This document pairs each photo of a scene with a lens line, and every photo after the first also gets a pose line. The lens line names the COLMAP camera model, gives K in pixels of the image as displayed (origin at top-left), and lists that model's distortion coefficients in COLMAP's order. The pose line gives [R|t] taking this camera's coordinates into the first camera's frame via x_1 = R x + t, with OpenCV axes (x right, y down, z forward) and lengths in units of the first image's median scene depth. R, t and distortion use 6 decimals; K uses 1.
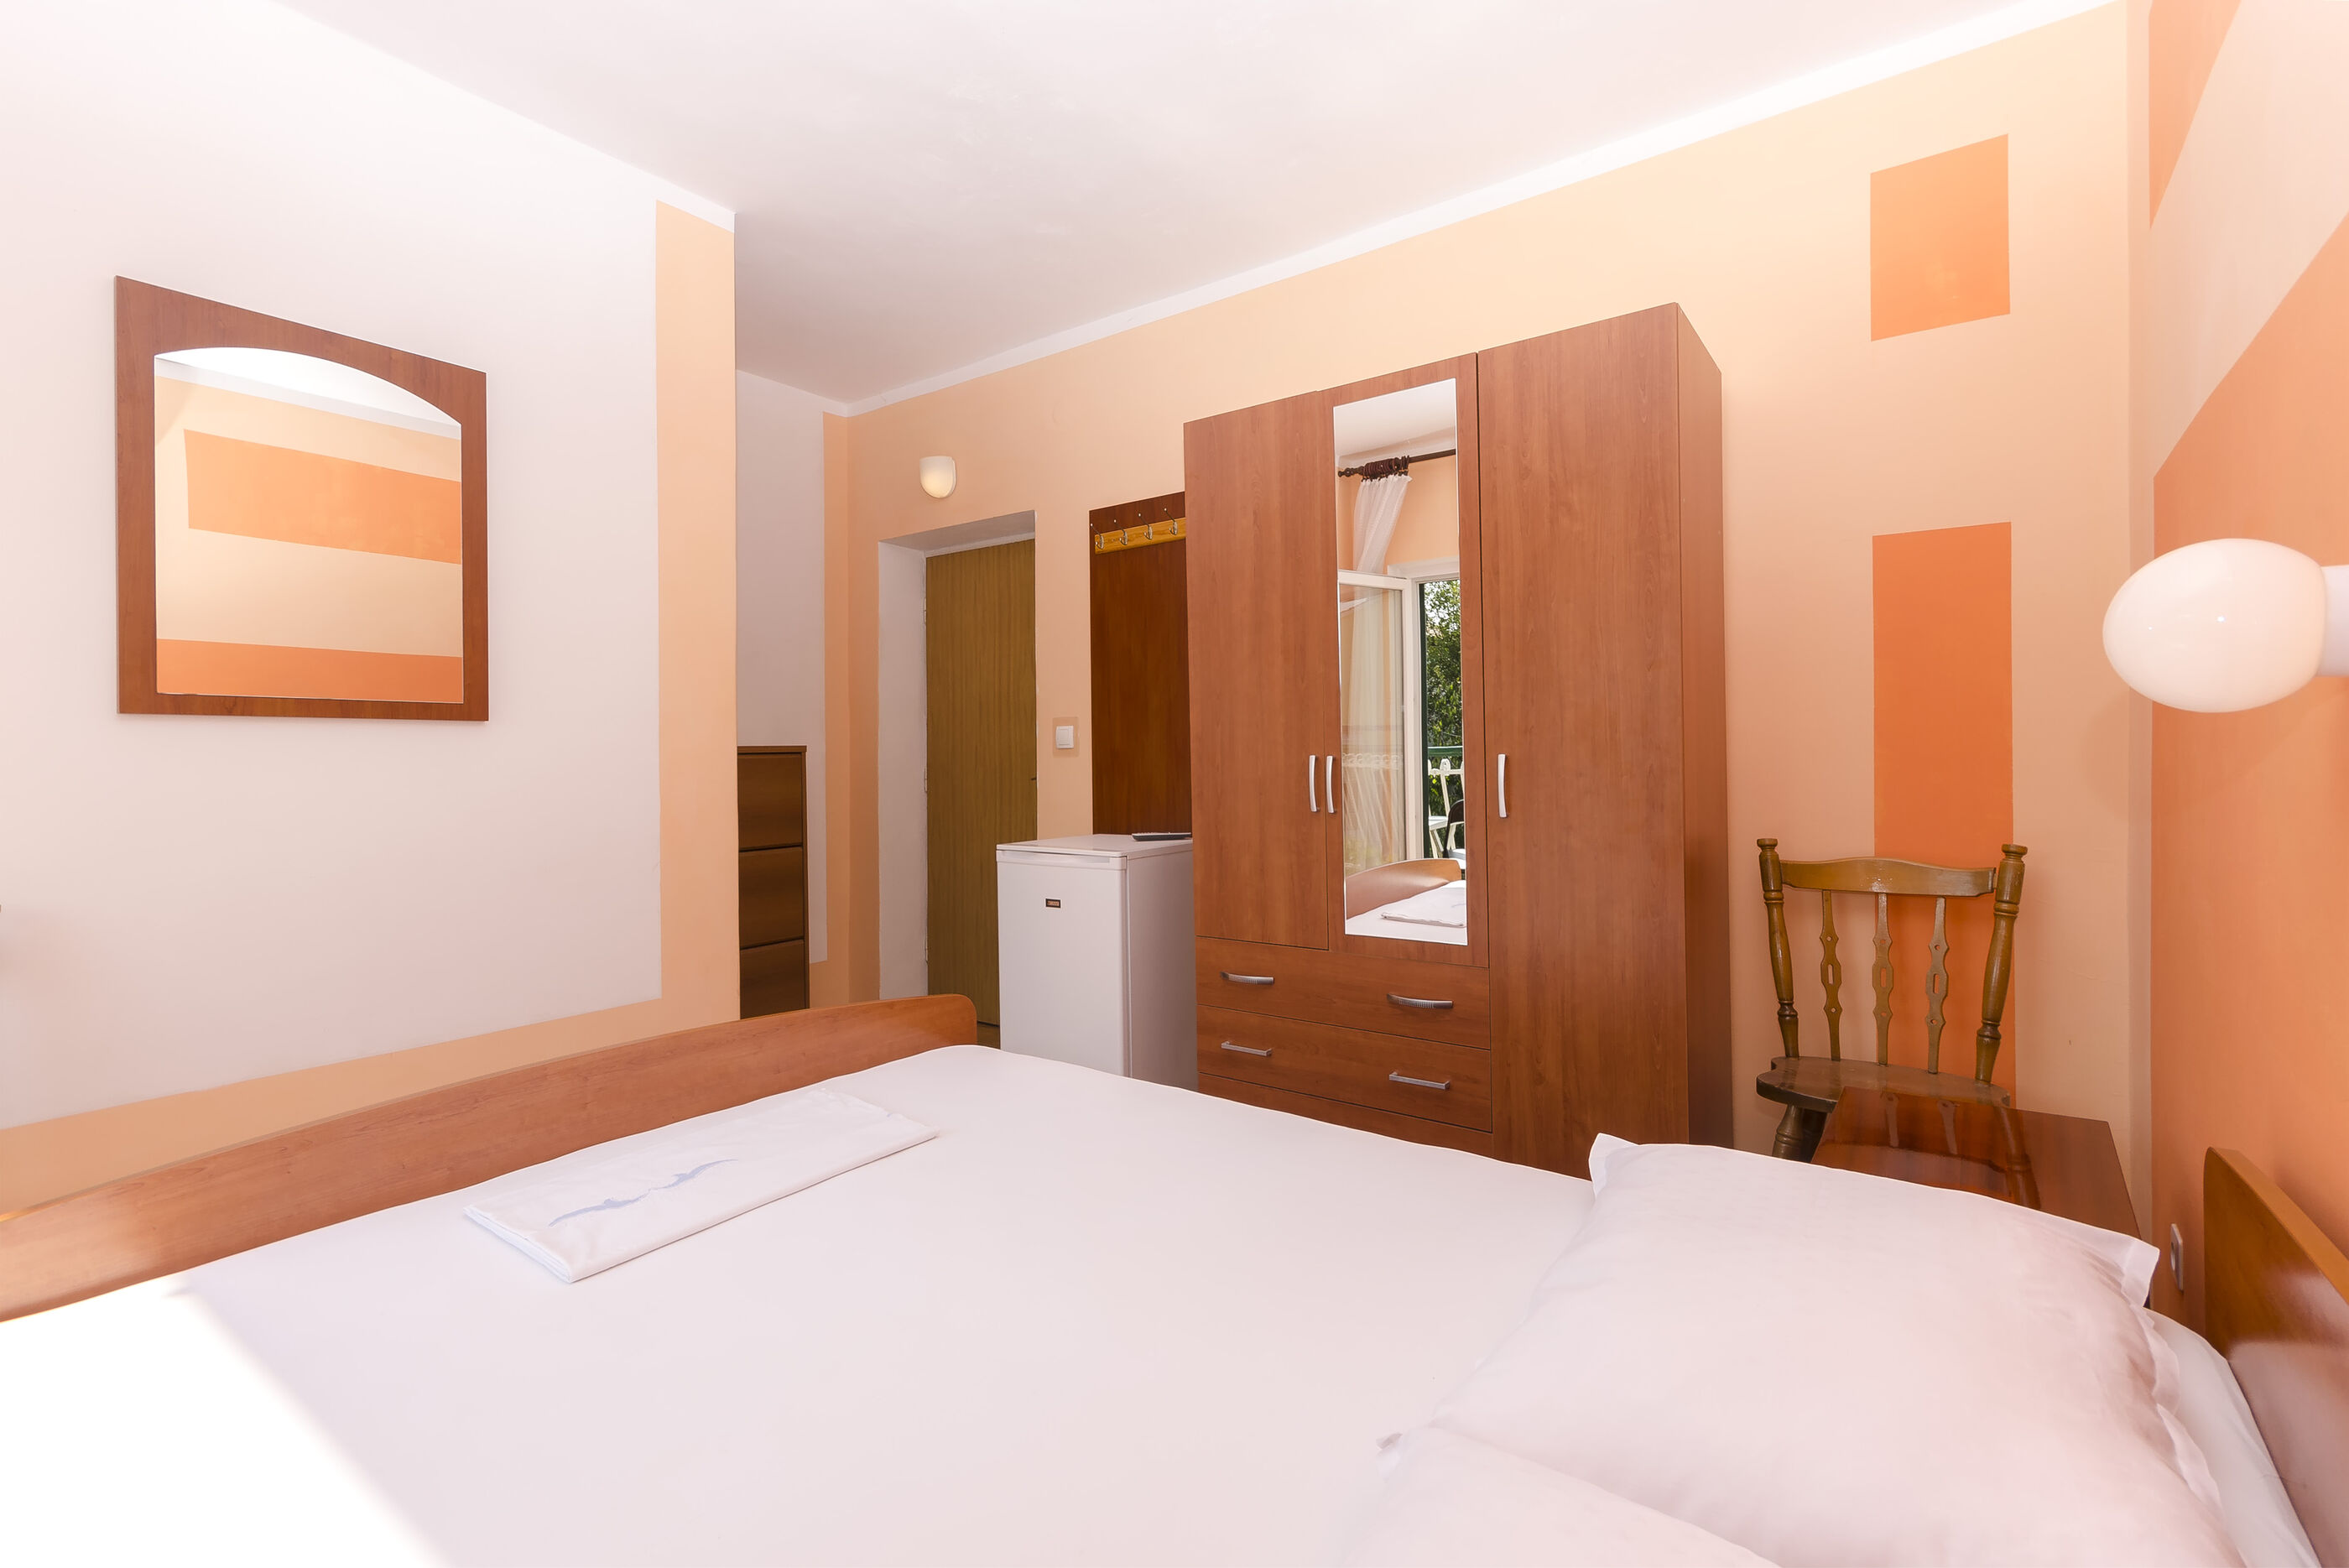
lens RADIAL K [[1053.6, 0, 1171.1], [0, 1053.6, 763.2], [0, 0, 1]] dist [0.002611, 0.000263]
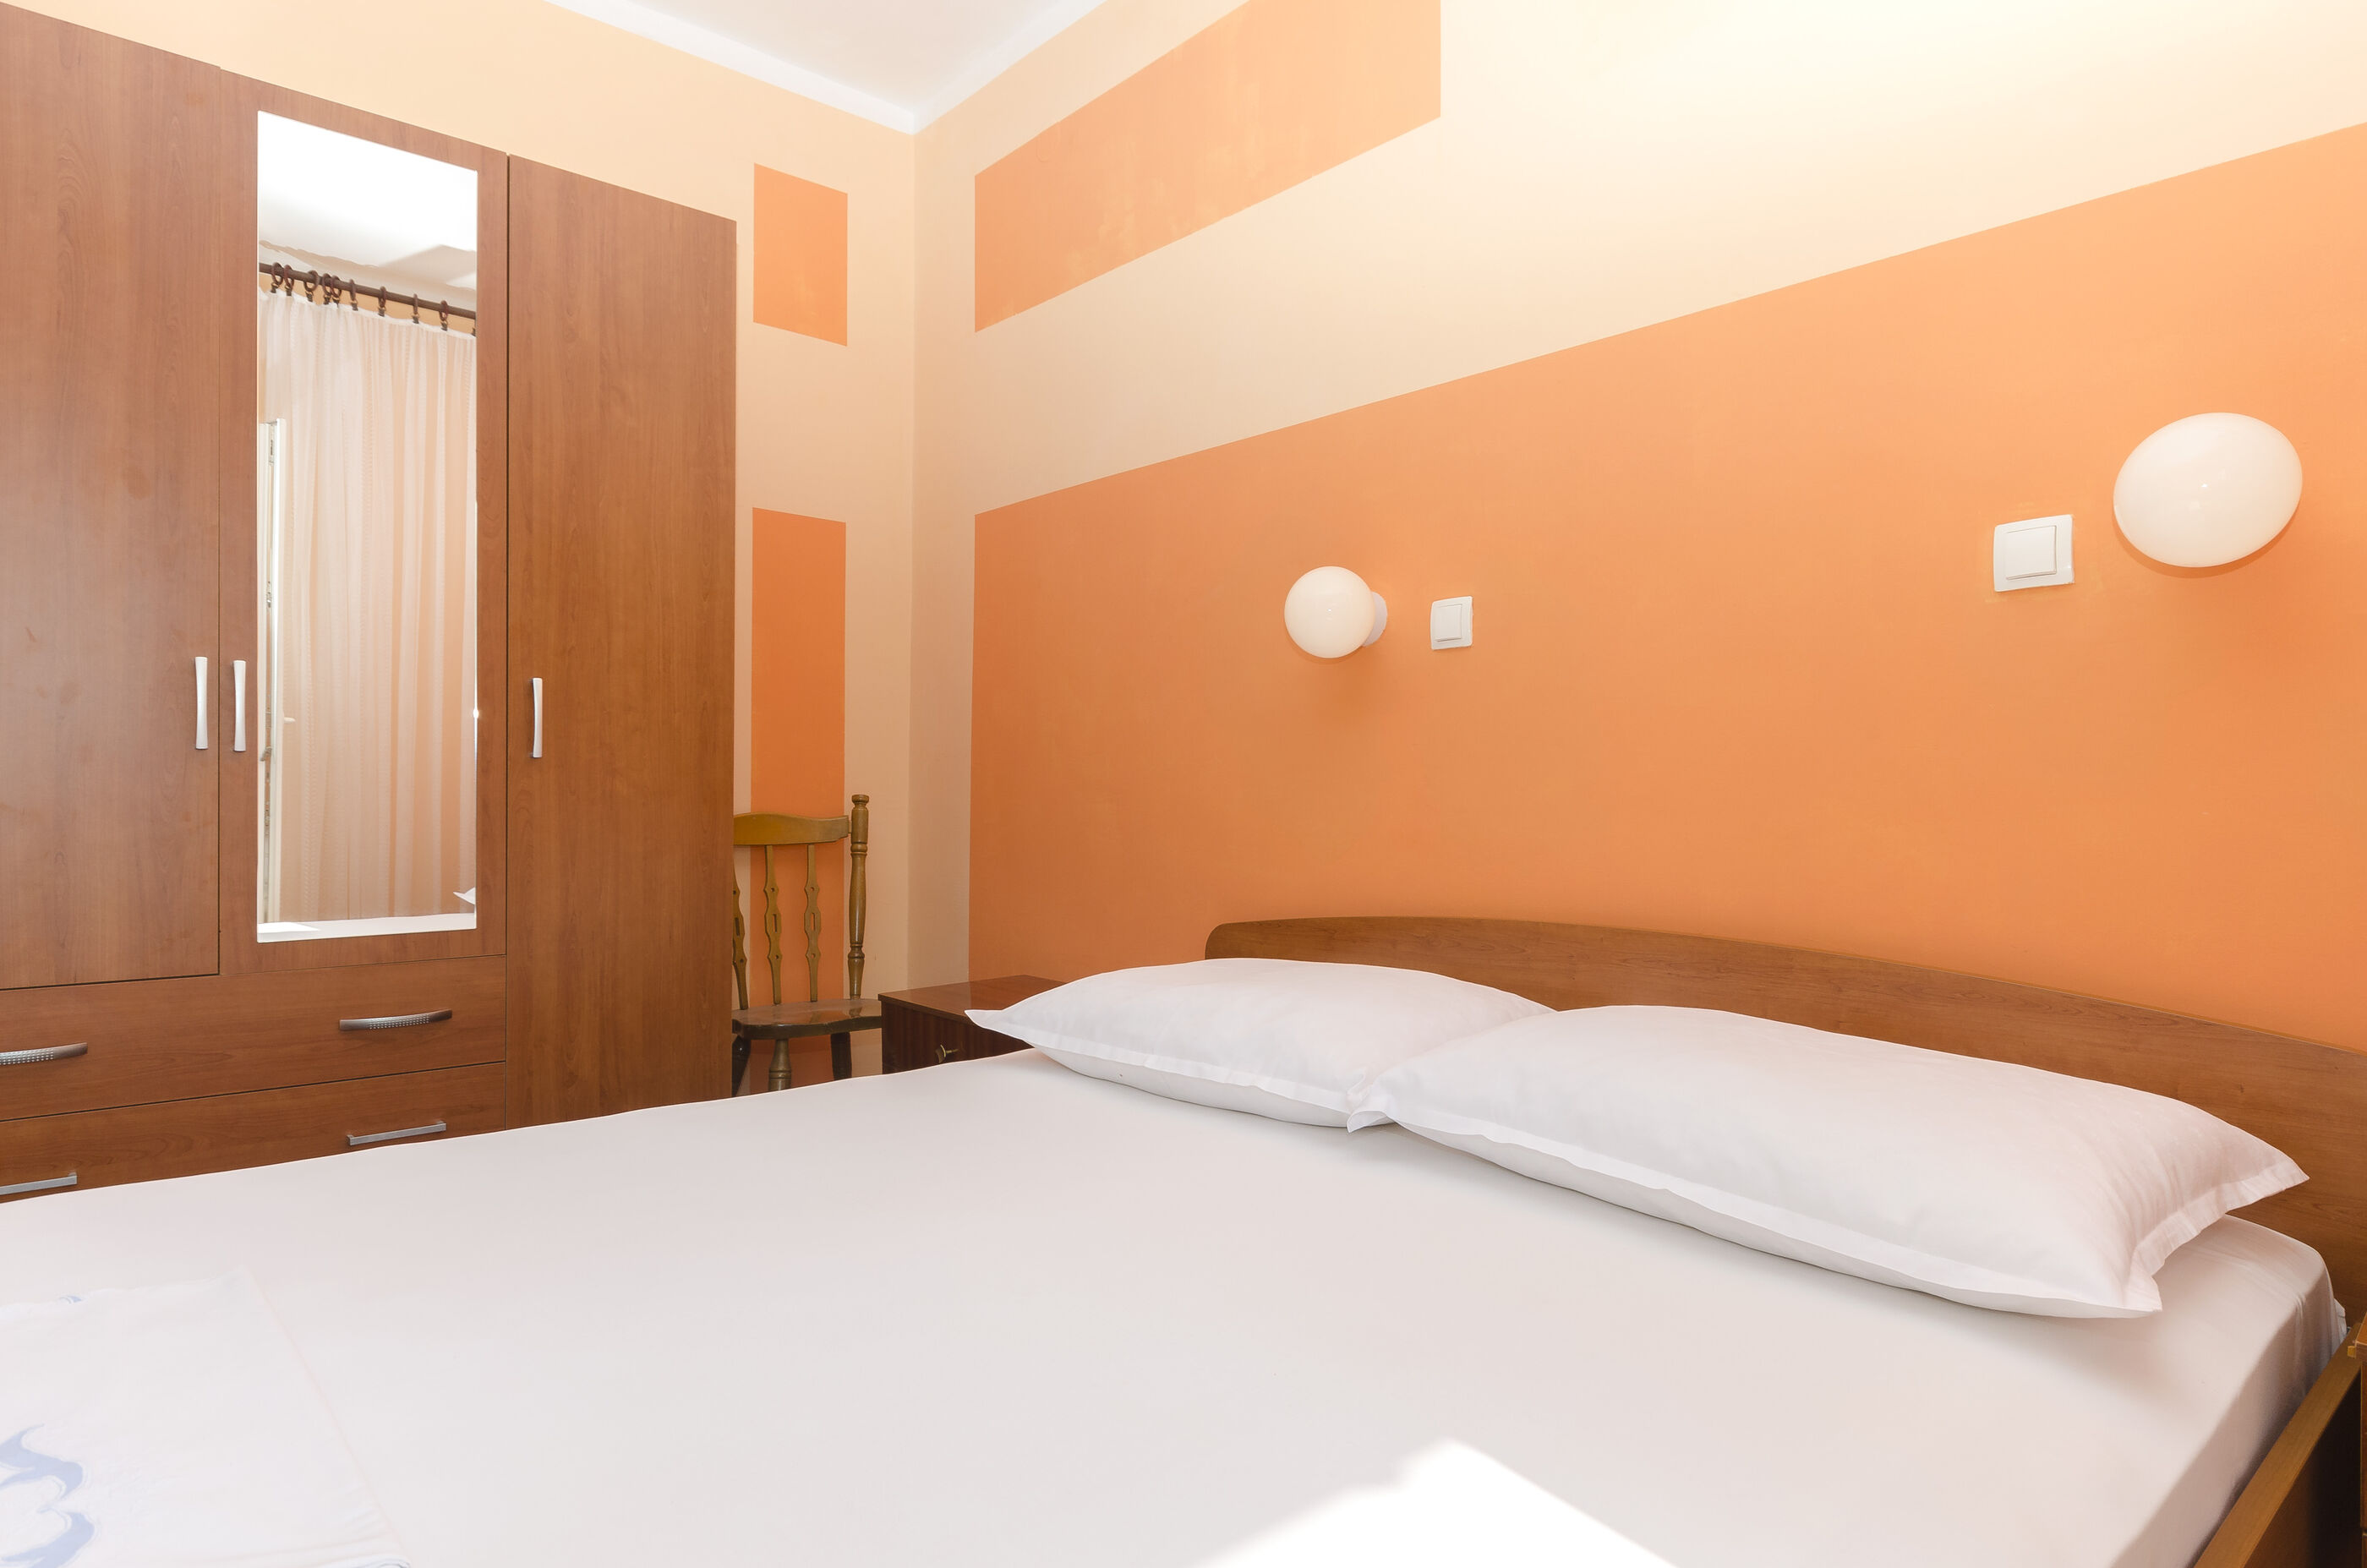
lens RADIAL K [[1360.3, 0, 1188.5], [0, 1360.3, 800.4], [0, 0, 1]] dist [0.001881, -0.003669]
pose [[0.192495, 0.011211, 0.981234, -0.588987], [-0.000162, 0.999935, -0.011393, 0.094350], [-0.981298, 0.002034, 0.192484, 0.322539]]
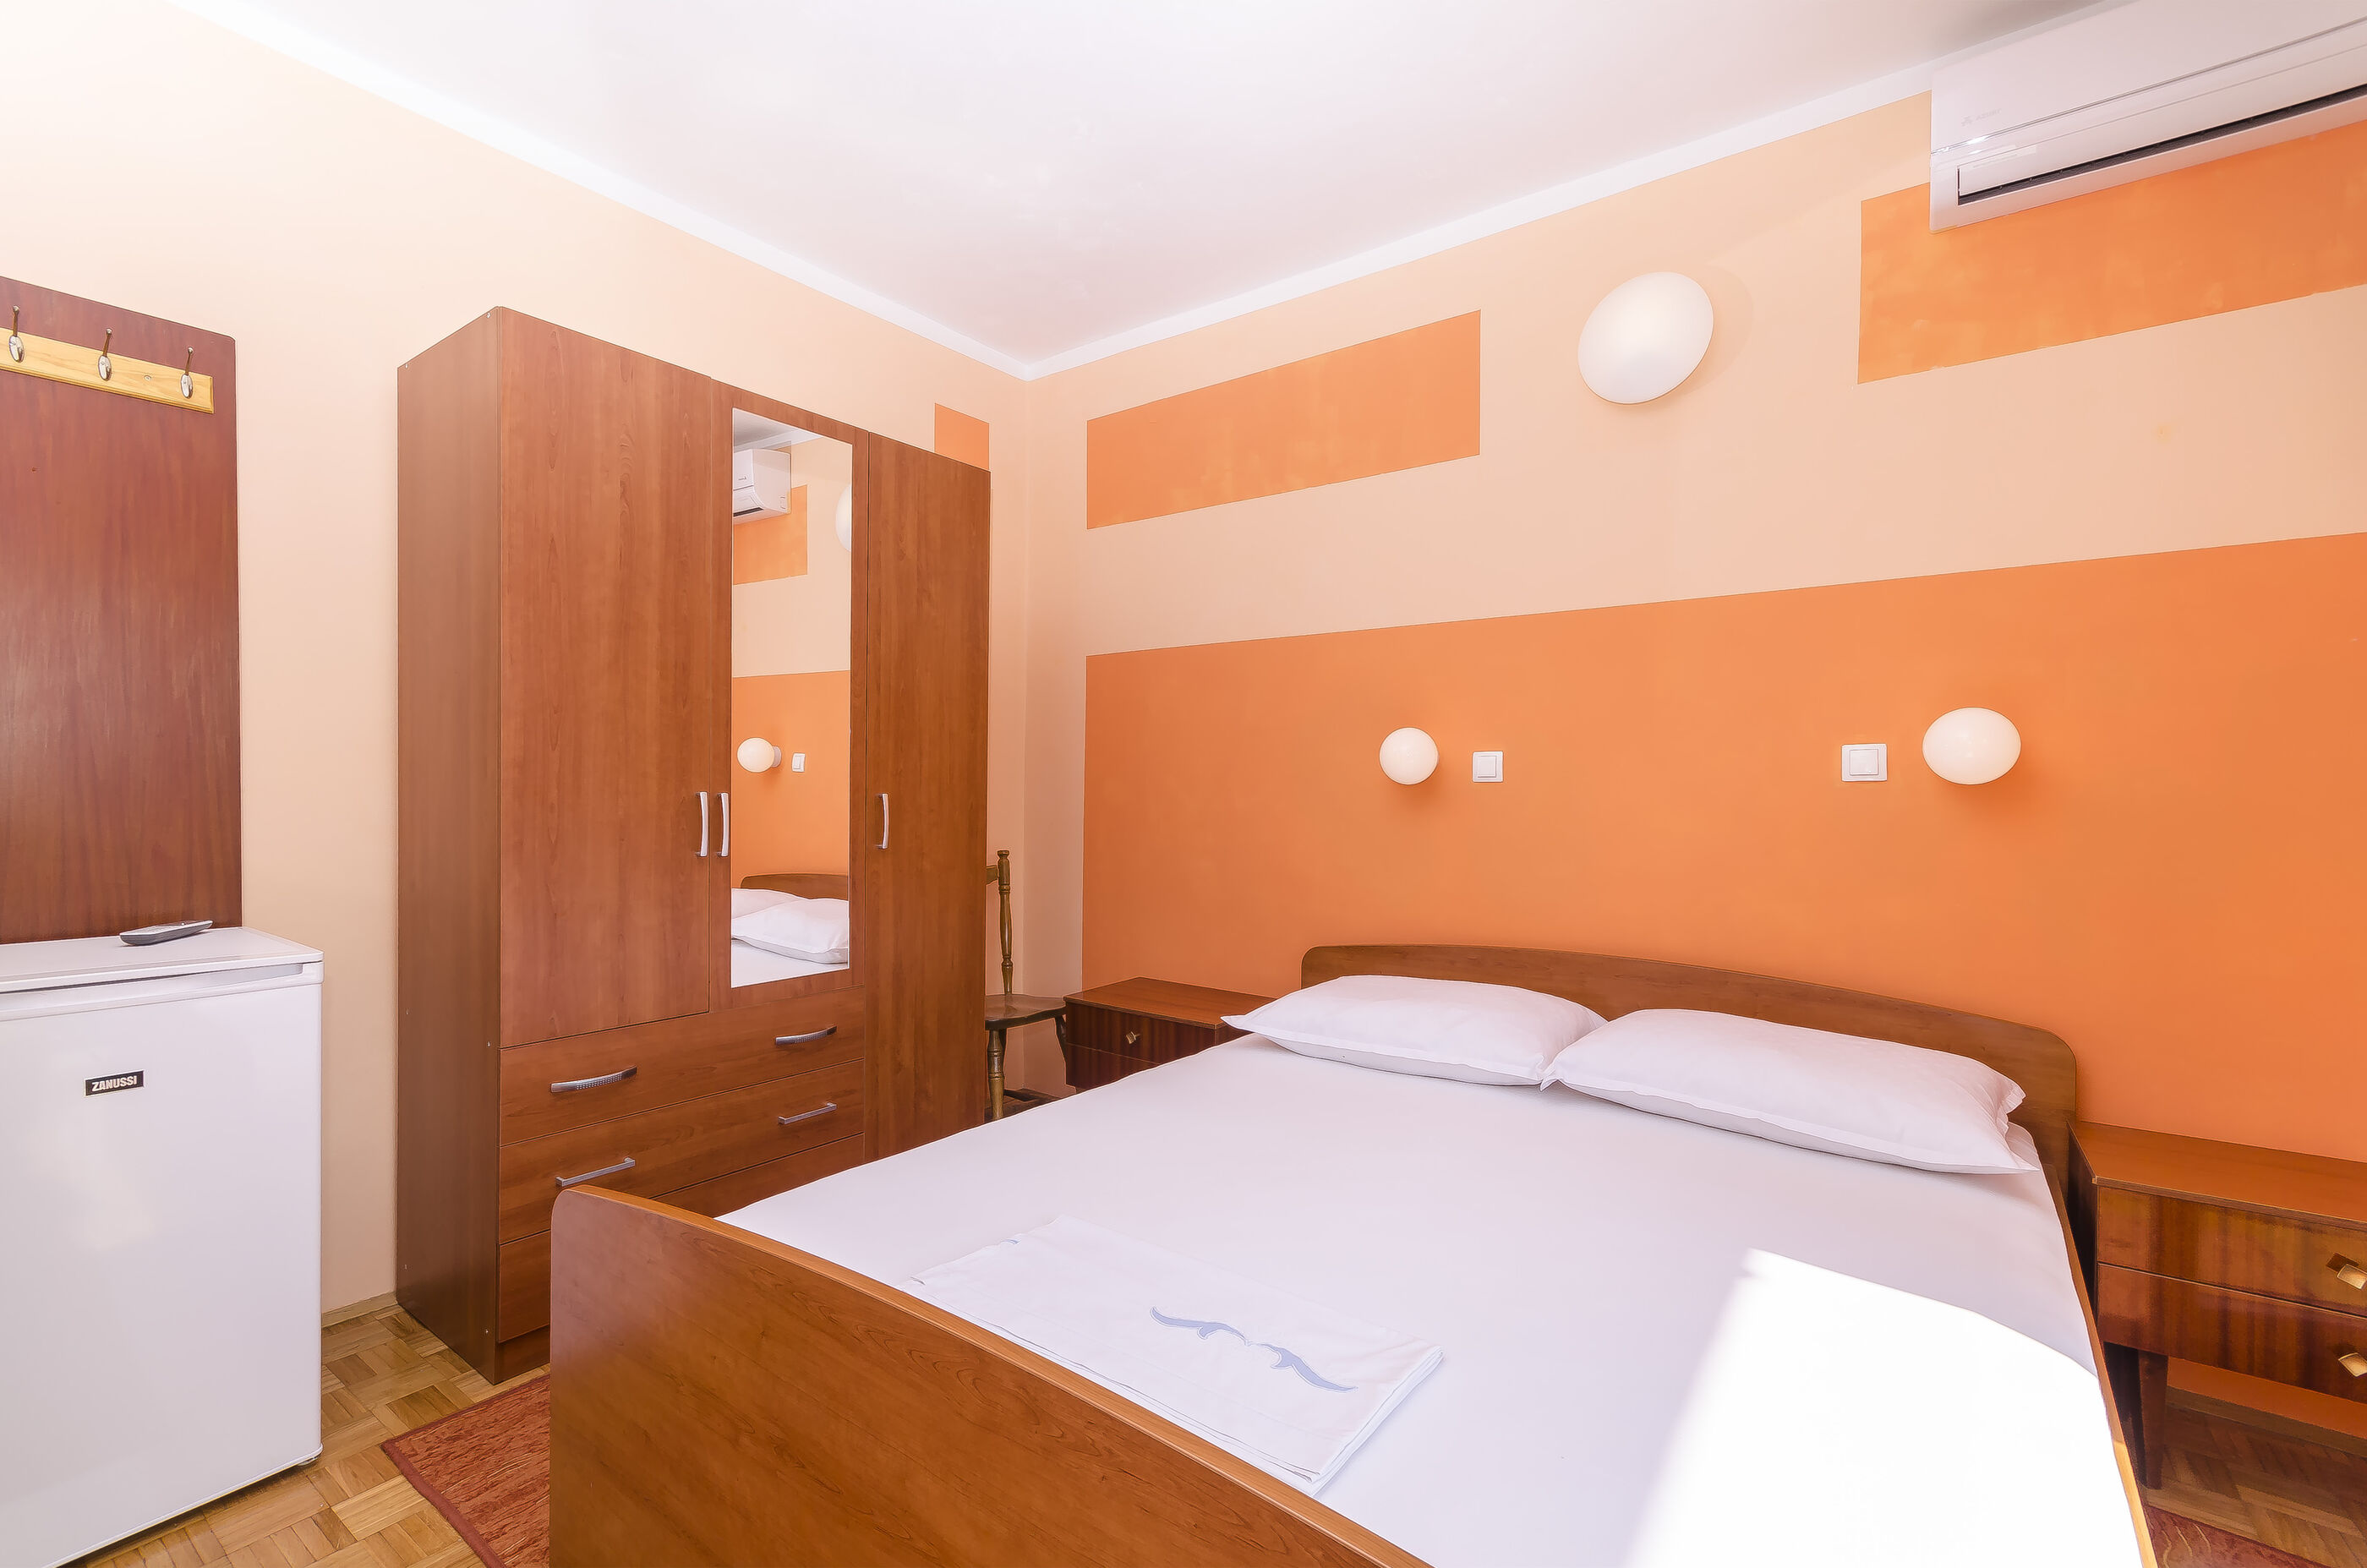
lens RADIAL K [[1045.6, 0, 1176.7], [0, 1045.6, 805.8], [0, 0, 1]] dist [0.002136, 0.000324]
pose [[-0.001154, -0.002035, 0.999997, -0.818384], [0.000329, 0.999998, 0.002036, 0.002541], [-0.999999, 0.000331, -0.001154, 0.679853]]
